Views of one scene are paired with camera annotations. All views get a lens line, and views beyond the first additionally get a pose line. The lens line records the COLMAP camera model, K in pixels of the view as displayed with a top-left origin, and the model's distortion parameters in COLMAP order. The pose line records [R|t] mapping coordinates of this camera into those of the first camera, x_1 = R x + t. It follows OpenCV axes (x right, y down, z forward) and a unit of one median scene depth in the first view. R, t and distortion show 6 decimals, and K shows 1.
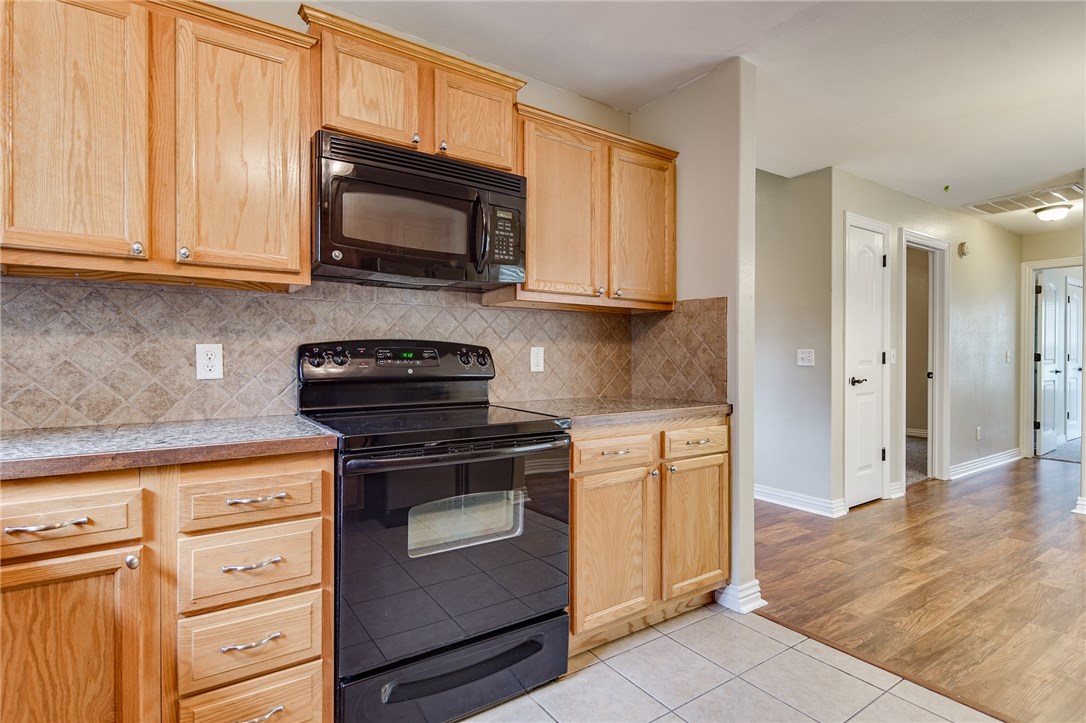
lens RADIAL K [[535.8, 0, 534.6], [0, 535.8, 355.5], [0, 0, 1]] dist [0.015565, -0.006669]
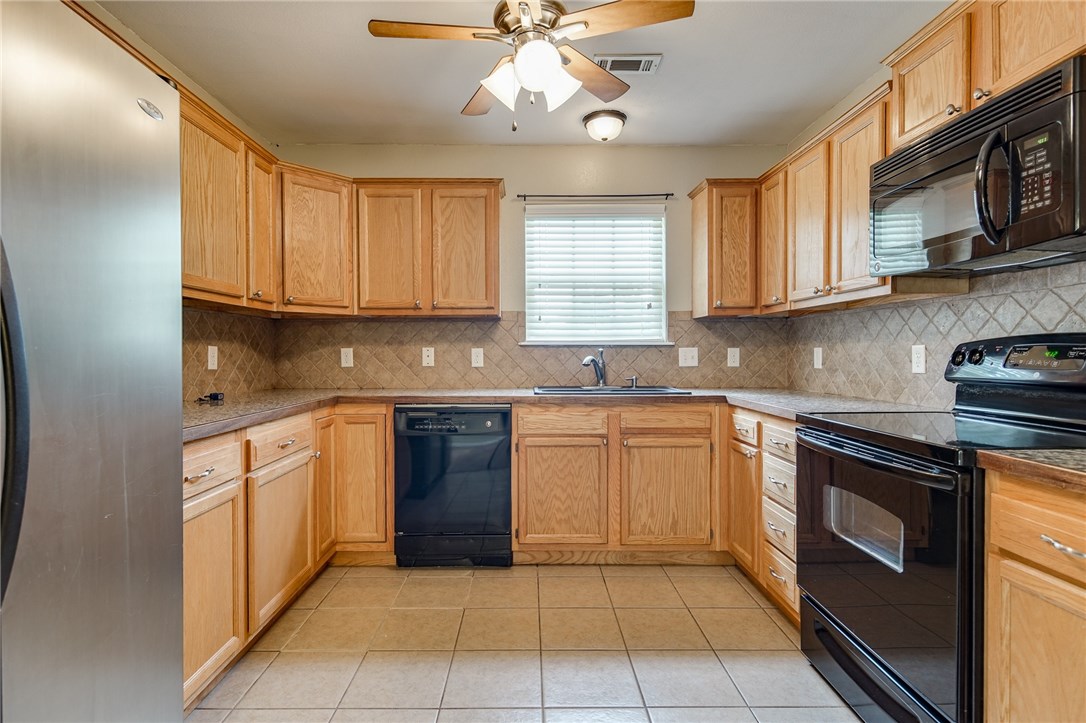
lens RADIAL K [[535.8, 0, 534.6], [0, 535.8, 355.5], [0, 0, 1]] dist [0.015565, -0.006669]
pose [[-0.549207, 0.002857, -0.835682, 0.805663], [-0.001651, 0.999988, 0.004504, -0.001682], [0.835685, 0.003853, -0.549196, 0.819074]]
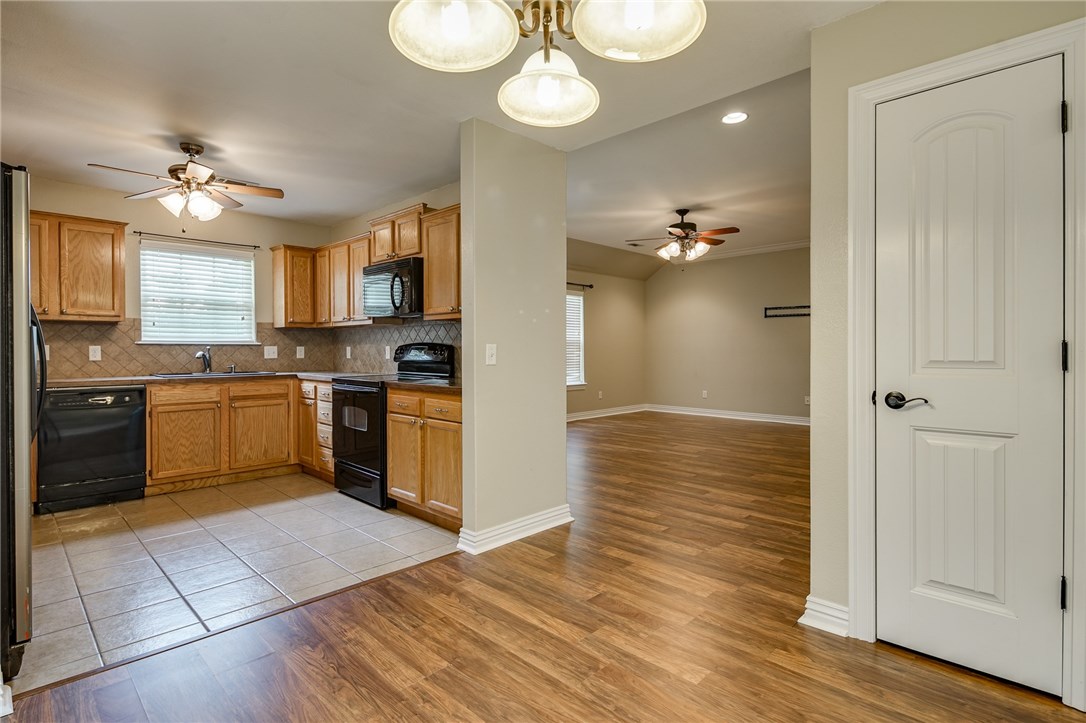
lens RADIAL K [[535.8, 0, 534.6], [0, 535.8, 355.5], [0, 0, 1]] dist [0.015565, -0.006669]
pose [[0.192352, 0.008468, -0.981290, 1.916378], [-0.001483, 0.999964, 0.008339, 0.001325], [0.981325, -0.000149, 0.192357, 1.048387]]
